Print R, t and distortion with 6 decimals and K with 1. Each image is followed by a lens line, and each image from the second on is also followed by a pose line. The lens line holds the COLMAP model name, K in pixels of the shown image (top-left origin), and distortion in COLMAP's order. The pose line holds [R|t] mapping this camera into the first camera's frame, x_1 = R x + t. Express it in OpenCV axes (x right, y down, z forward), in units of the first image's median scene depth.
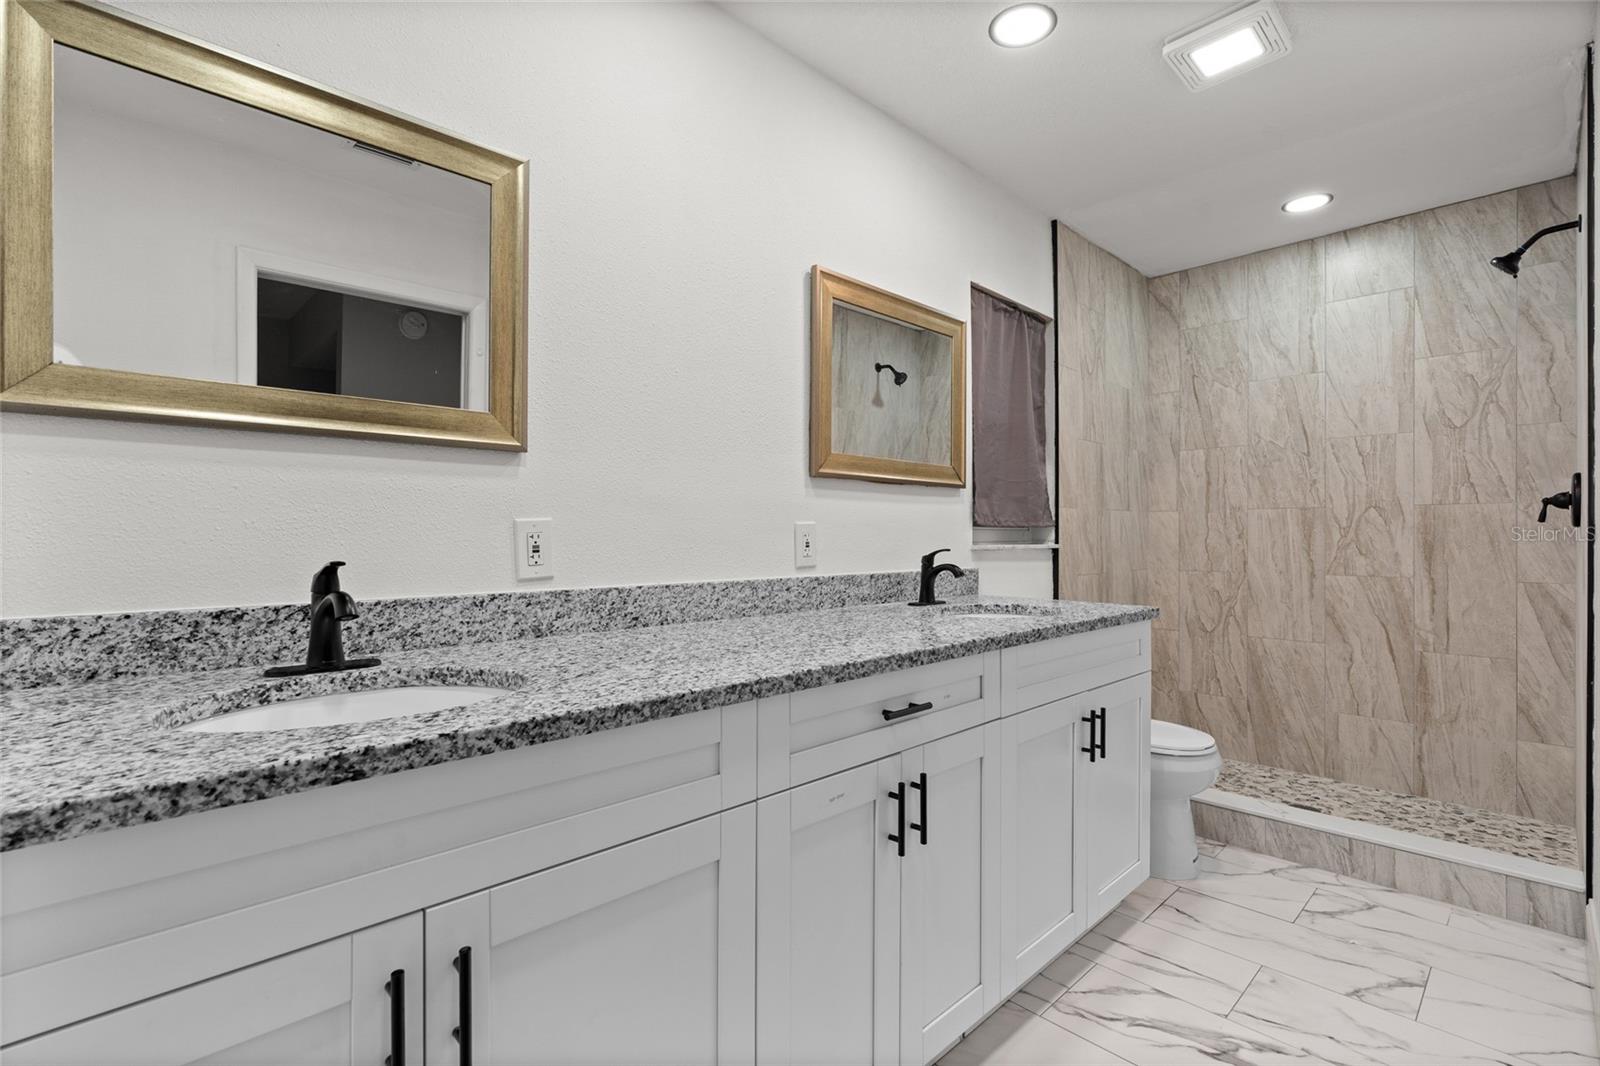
lens RADIAL K [[722.2, 0, 798.8], [0, 722.2, 530.0], [0, 0, 1]] dist [-0.011442, 0.003327]
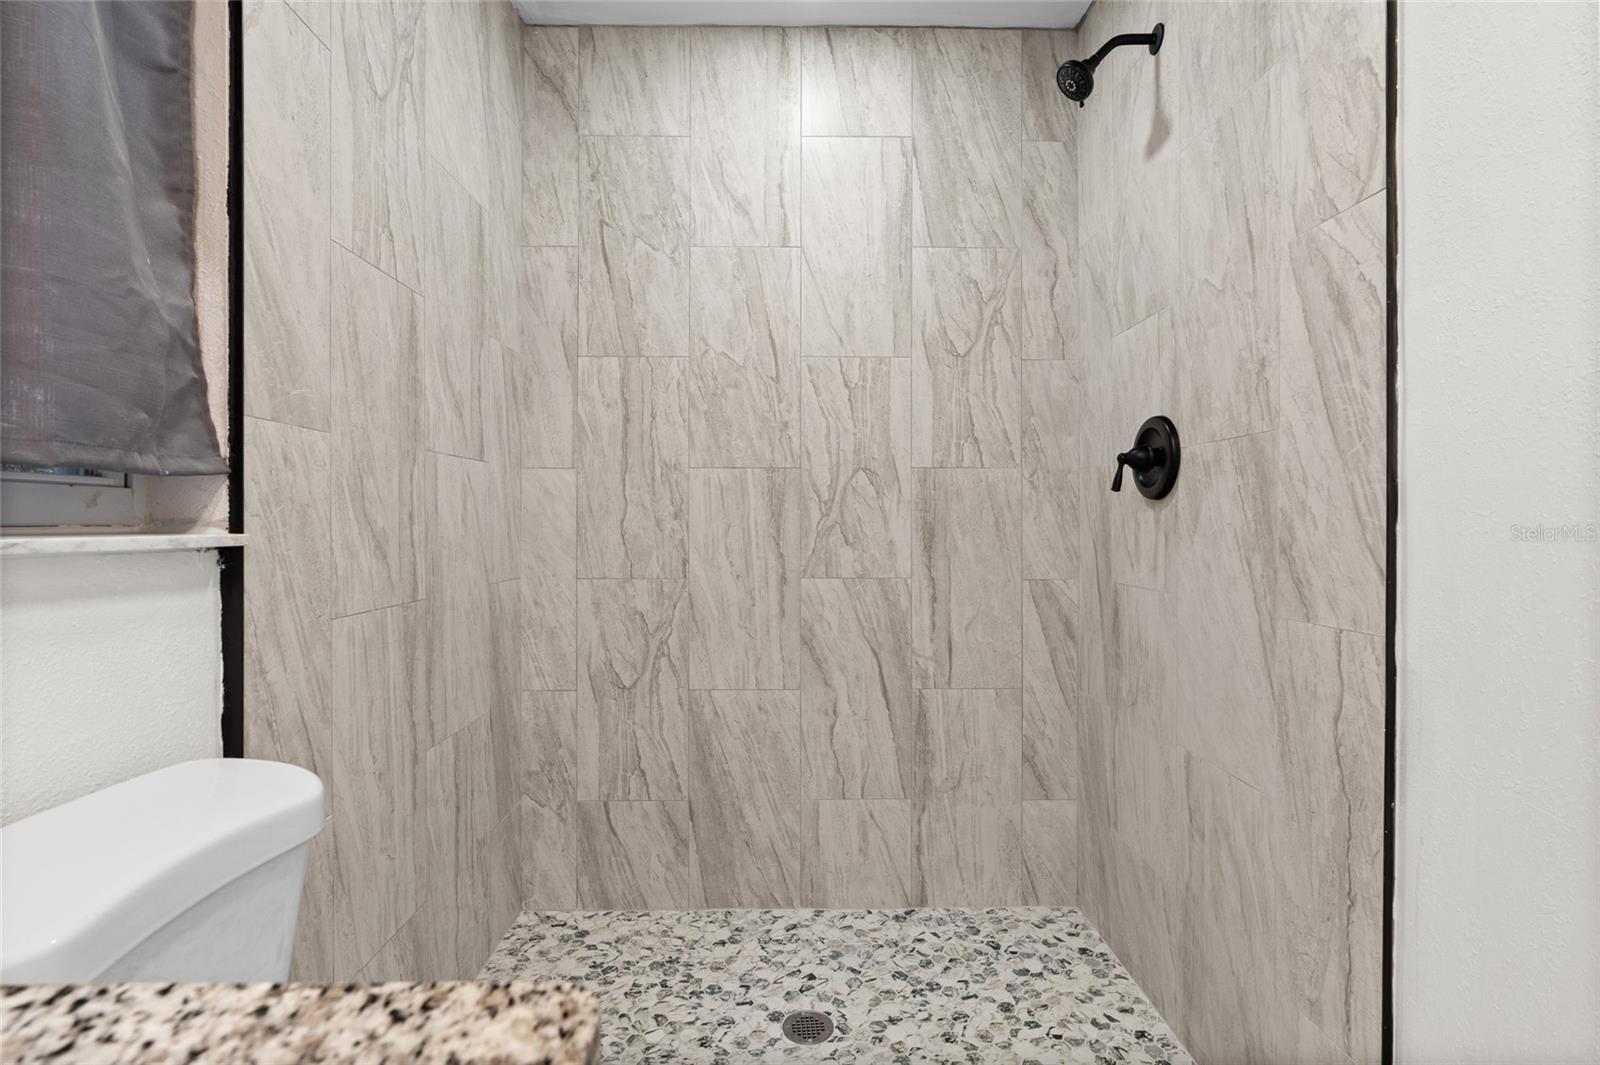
lens RADIAL K [[722.2, 0, 798.8], [0, 722.2, 529.5], [0, 0, 1]] dist [-0.011442, 0.003327]
pose [[0.683945, -0.007938, 0.729490, 0.285774], [-0.005773, 0.999851, 0.016293, 0.011017], [-0.729510, -0.015355, 0.683797, 0.586891]]
